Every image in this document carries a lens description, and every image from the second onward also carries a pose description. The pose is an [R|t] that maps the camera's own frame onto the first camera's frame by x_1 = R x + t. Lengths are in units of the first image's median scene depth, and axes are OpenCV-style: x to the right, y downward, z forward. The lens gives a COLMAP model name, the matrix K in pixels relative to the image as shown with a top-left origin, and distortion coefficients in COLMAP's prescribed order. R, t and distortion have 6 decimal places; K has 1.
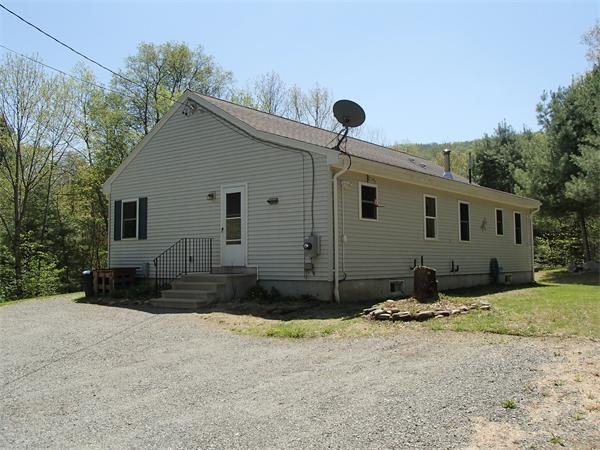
lens RADIAL K [[499.9, 0, 300.0], [0, 499.9, 225.0], [0, 0, 1]] dist [-0.006532, 0.009428]
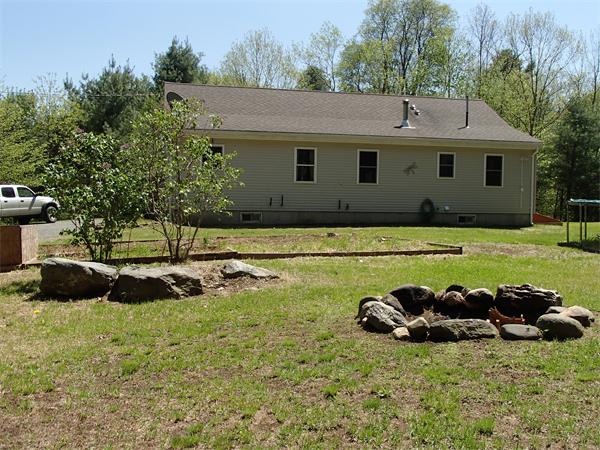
lens RADIAL K [[499.9, 0, 300.0], [0, 499.9, 225.0], [0, 0, 1]] dist [-0.006532, 0.009428]
pose [[0.851607, 0.040365, -0.522625, 1.064100], [0.019743, 0.993853, 0.108931, -0.003160], [0.523810, -0.103085, 0.845575, -0.107629]]
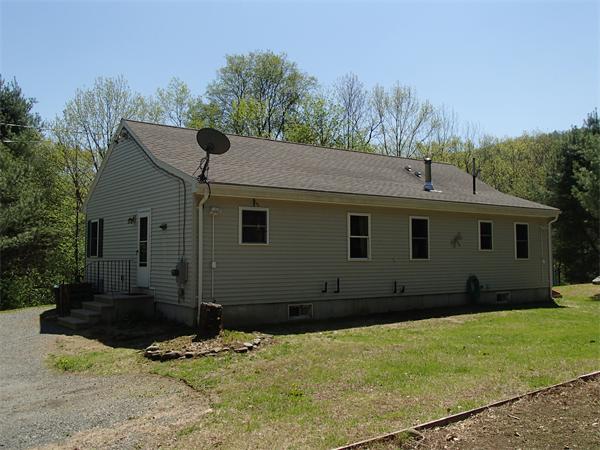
lens RADIAL K [[499.9, 0, 300.0], [0, 499.9, 225.0], [0, 0, 1]] dist [-0.006532, 0.009428]
pose [[0.972512, -0.010086, -0.232636, 0.433609], [0.010721, 0.999941, 0.001463, -0.046355], [0.232607, -0.003917, 0.972563, 0.054862]]
